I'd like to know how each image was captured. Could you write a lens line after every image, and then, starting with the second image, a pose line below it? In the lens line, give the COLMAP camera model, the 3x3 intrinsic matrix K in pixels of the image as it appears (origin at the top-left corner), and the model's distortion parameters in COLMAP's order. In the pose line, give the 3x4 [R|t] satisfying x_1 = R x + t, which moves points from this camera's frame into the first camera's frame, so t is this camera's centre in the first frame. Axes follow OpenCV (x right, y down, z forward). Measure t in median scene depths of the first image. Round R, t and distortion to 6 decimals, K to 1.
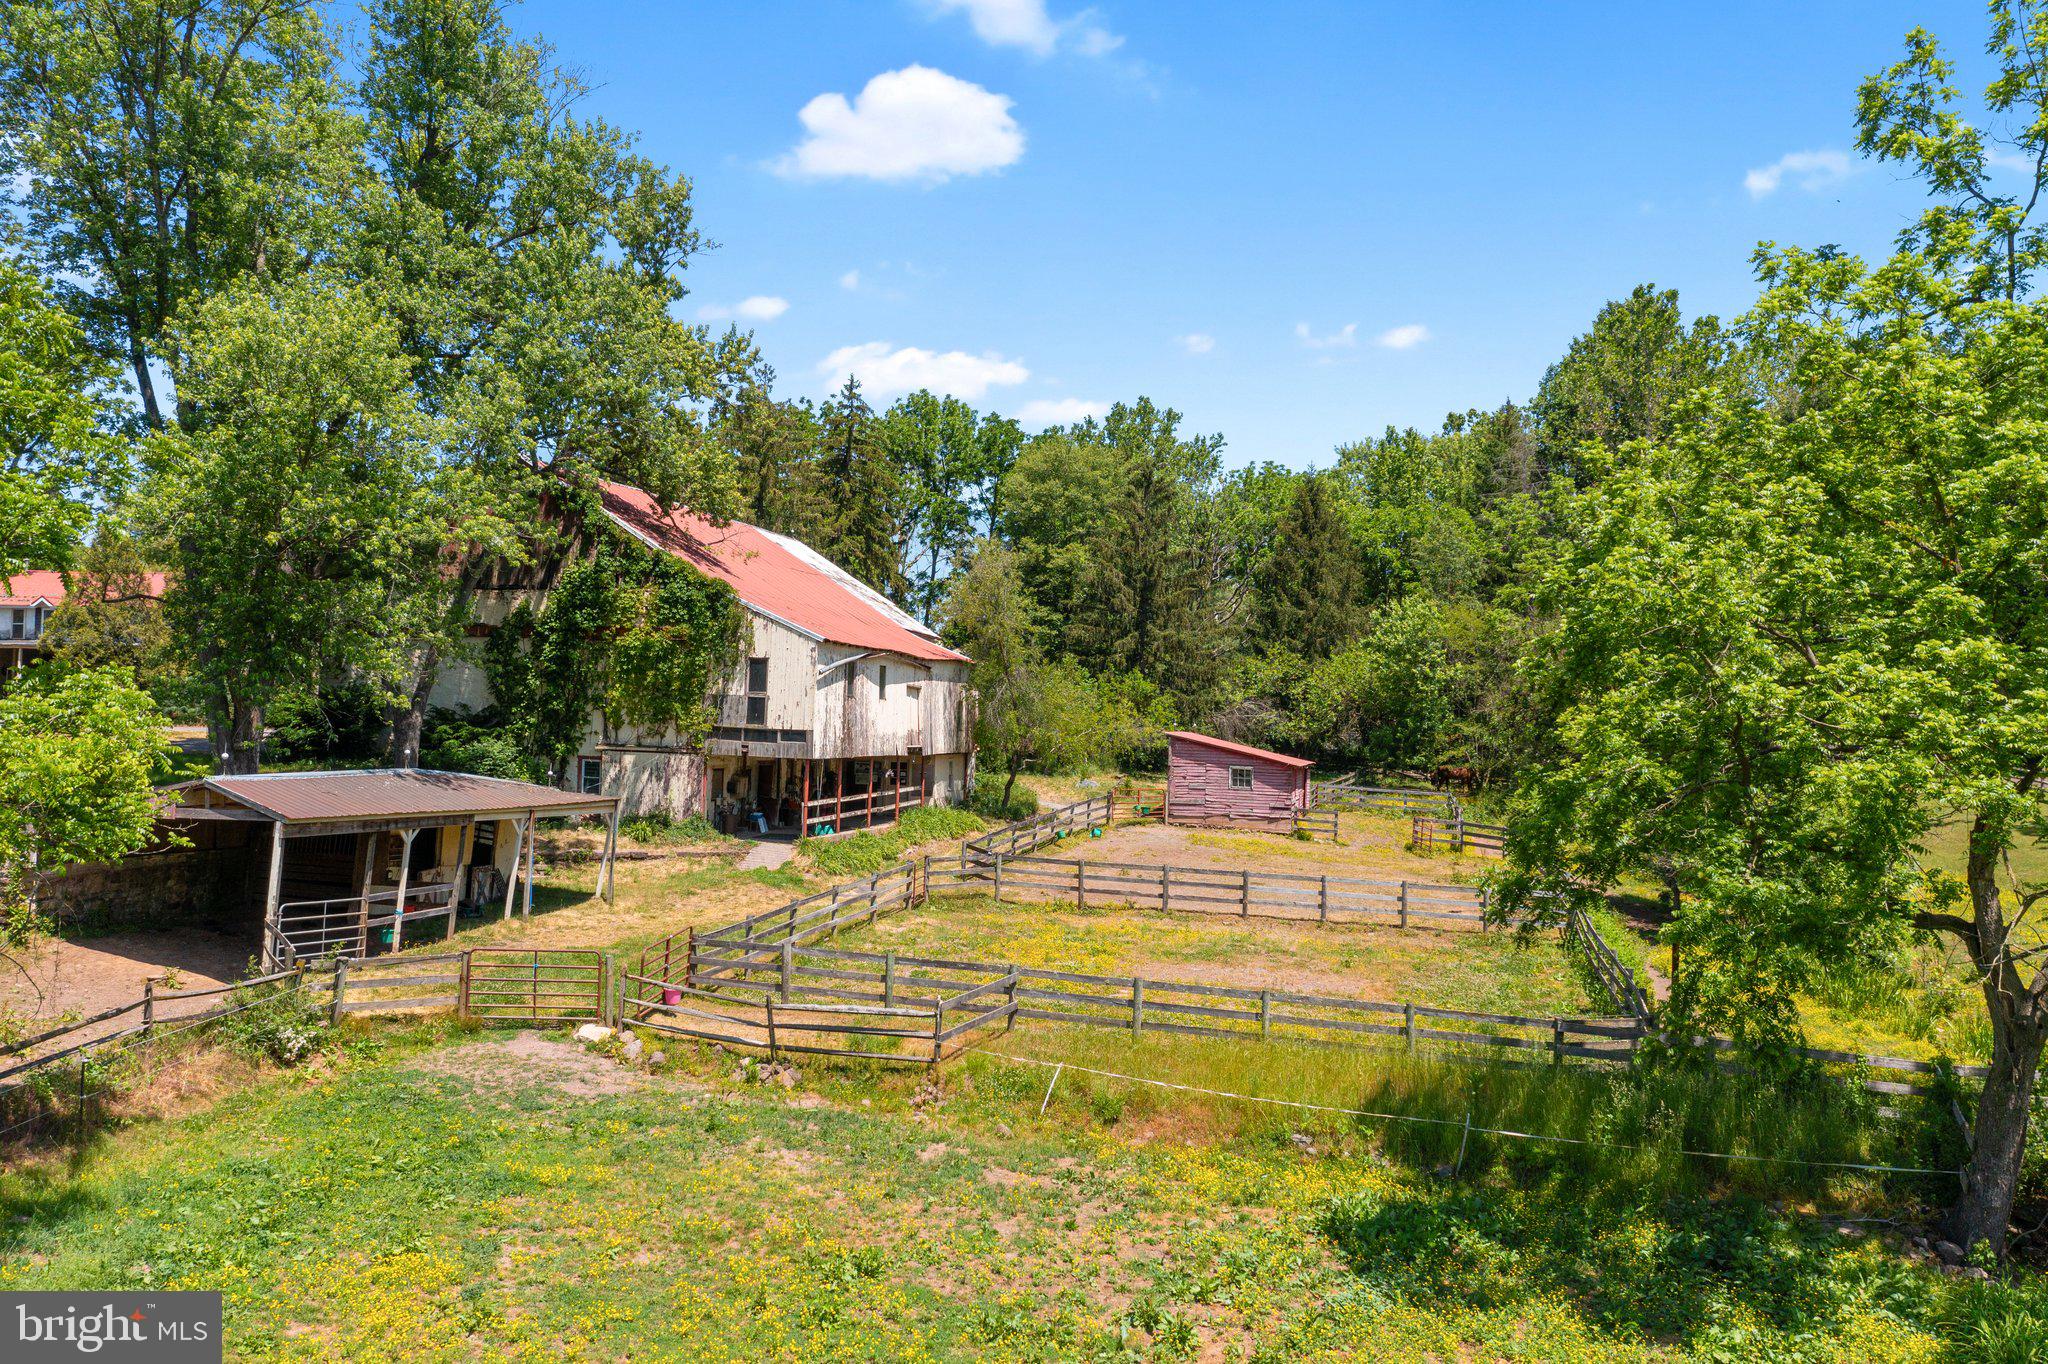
lens RADIAL K [[1641.8, 0, 1027.6], [0, 1641.8, 683.0], [0, 0, 1]] dist [0.002854, -0.011723]
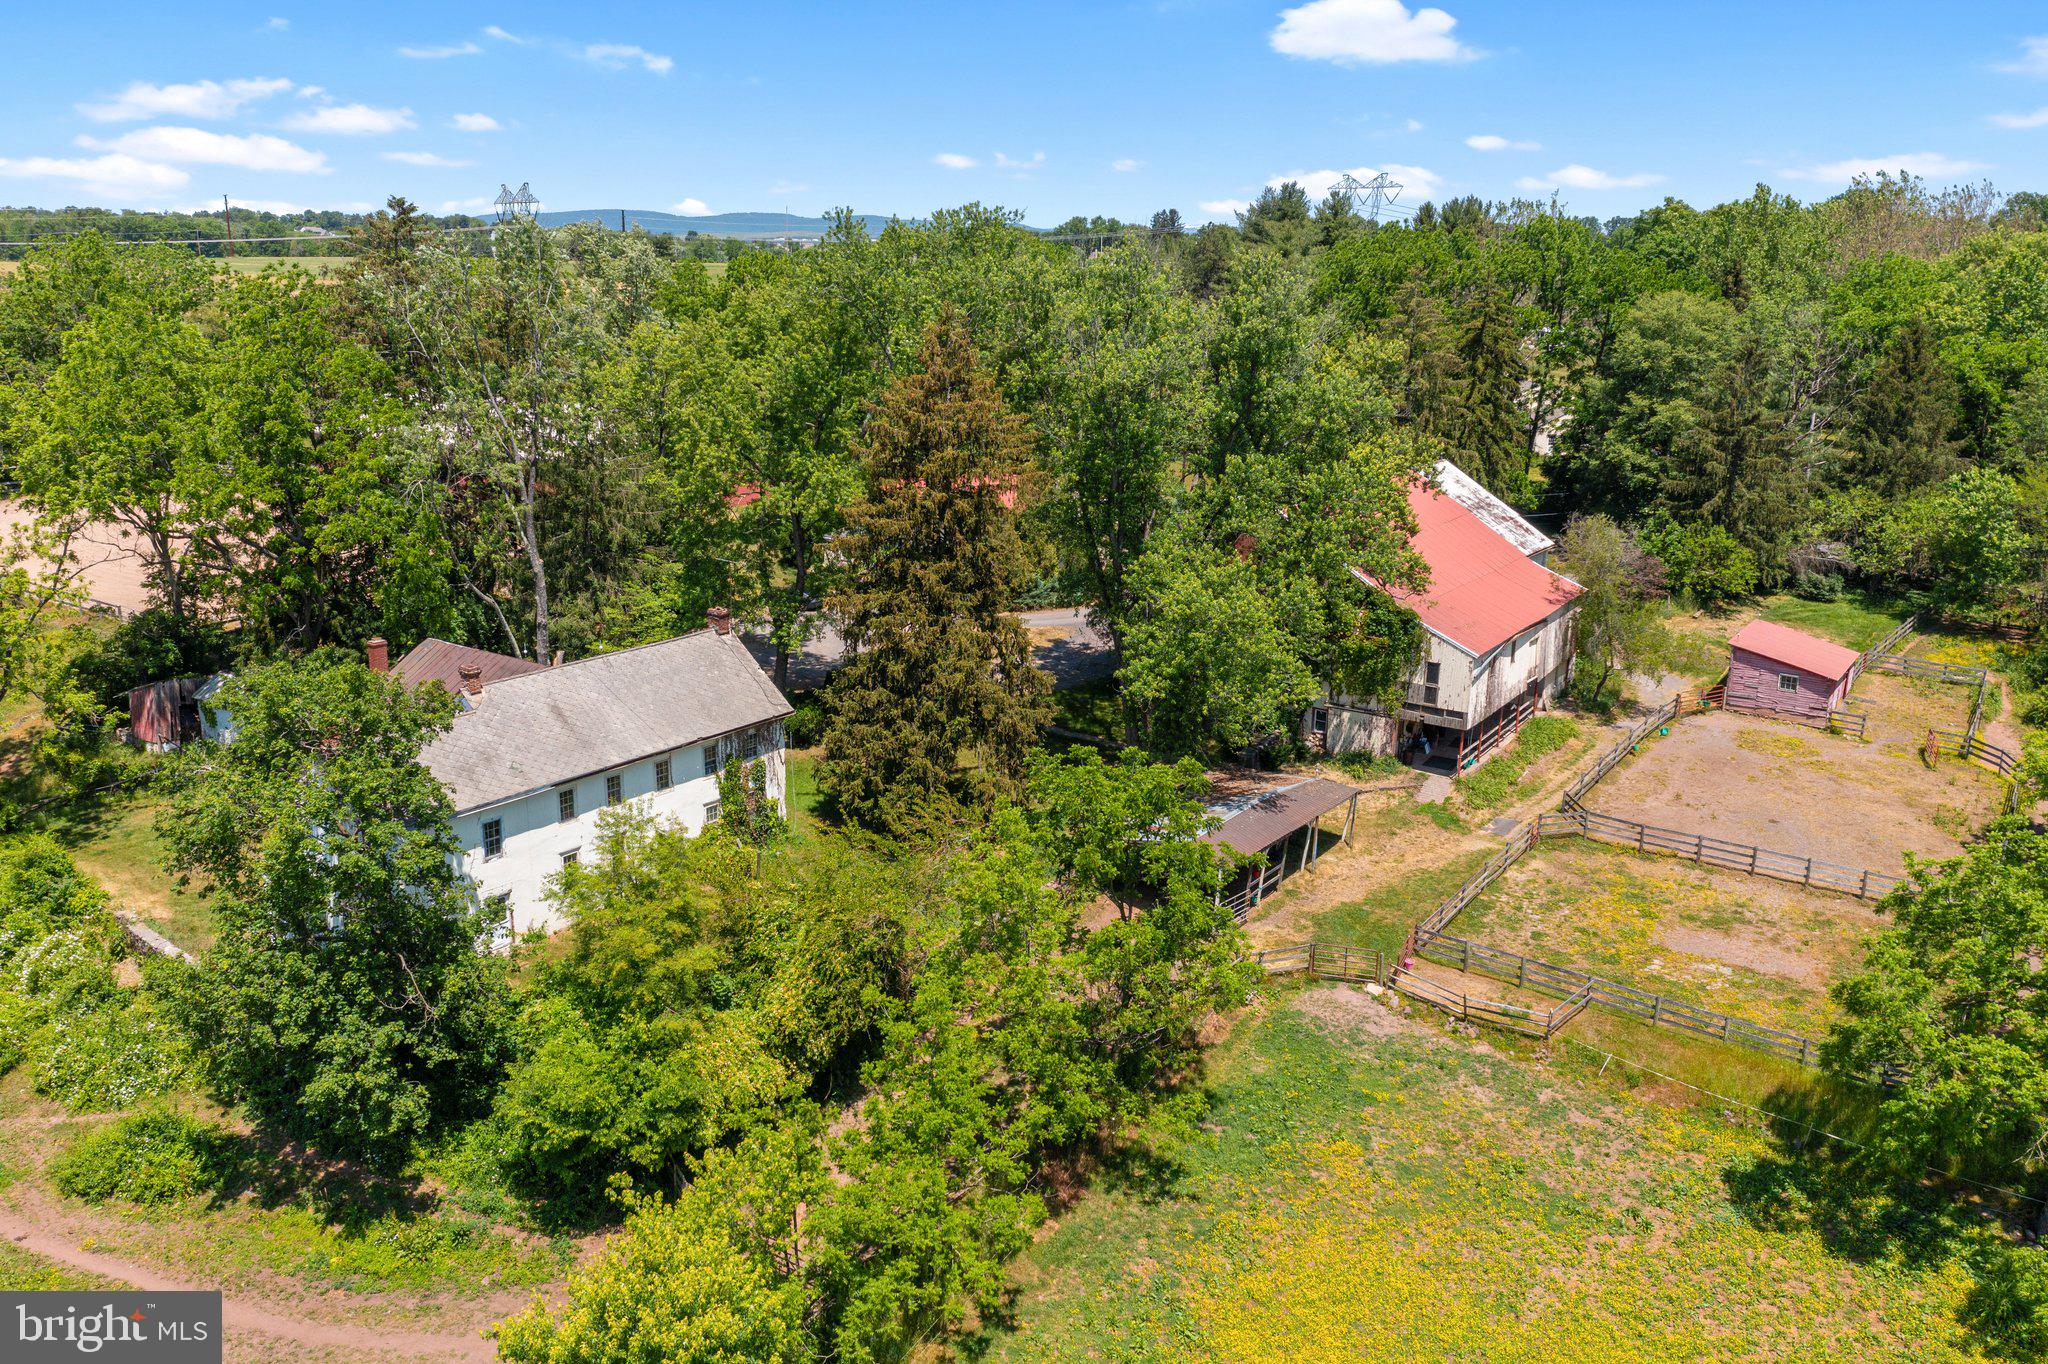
lens RADIAL K [[1641.8, 0, 1003.5], [0, 1641.8, 695.0], [0, 0, 1]] dist [0.002854, -0.011723]
pose [[0.937475, 0.076057, -0.339641, -0.015704], [0.024430, 0.959046, 0.282195, -0.433125], [0.347194, -0.272848, 0.897224, -0.540471]]
